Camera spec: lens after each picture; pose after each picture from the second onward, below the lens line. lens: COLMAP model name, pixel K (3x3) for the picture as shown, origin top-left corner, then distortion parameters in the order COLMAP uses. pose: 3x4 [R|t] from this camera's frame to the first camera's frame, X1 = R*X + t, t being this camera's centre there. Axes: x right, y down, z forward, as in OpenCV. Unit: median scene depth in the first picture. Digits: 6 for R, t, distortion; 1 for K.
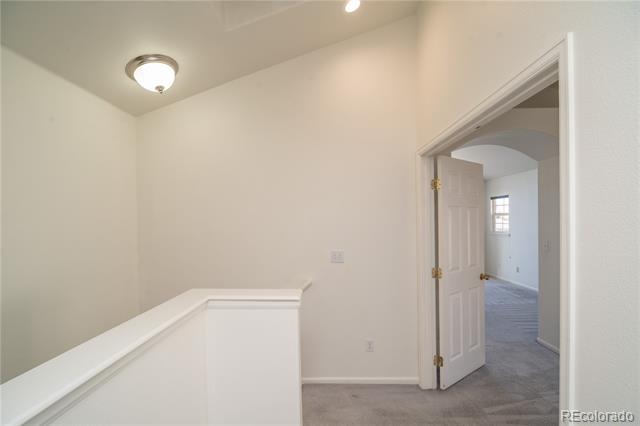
lens RADIAL K [[286.2, 0, 318.2], [0, 286.2, 225.7], [0, 0, 1]] dist [0.000455, -0.000029]
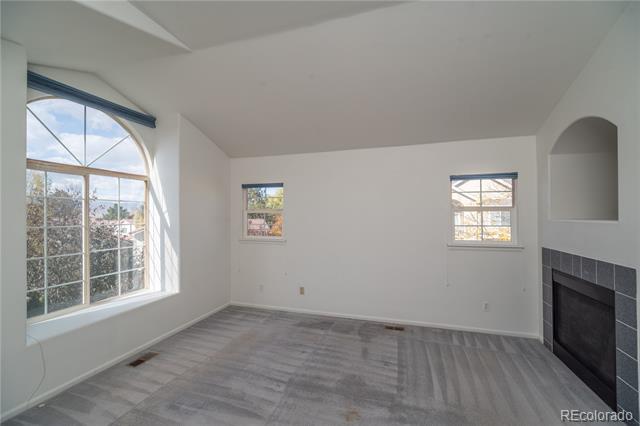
lens RADIAL K [[276.1, 0, 319.9], [0, 276.1, 214.1], [0, 0, 1]] dist [-0.001457, -0.000747]
pose [[0.262548, 0.019944, 0.964713, 0.084521], [0.010480, 0.999668, -0.023519, -0.027679], [-0.964862, 0.016285, 0.262252, 1.245286]]
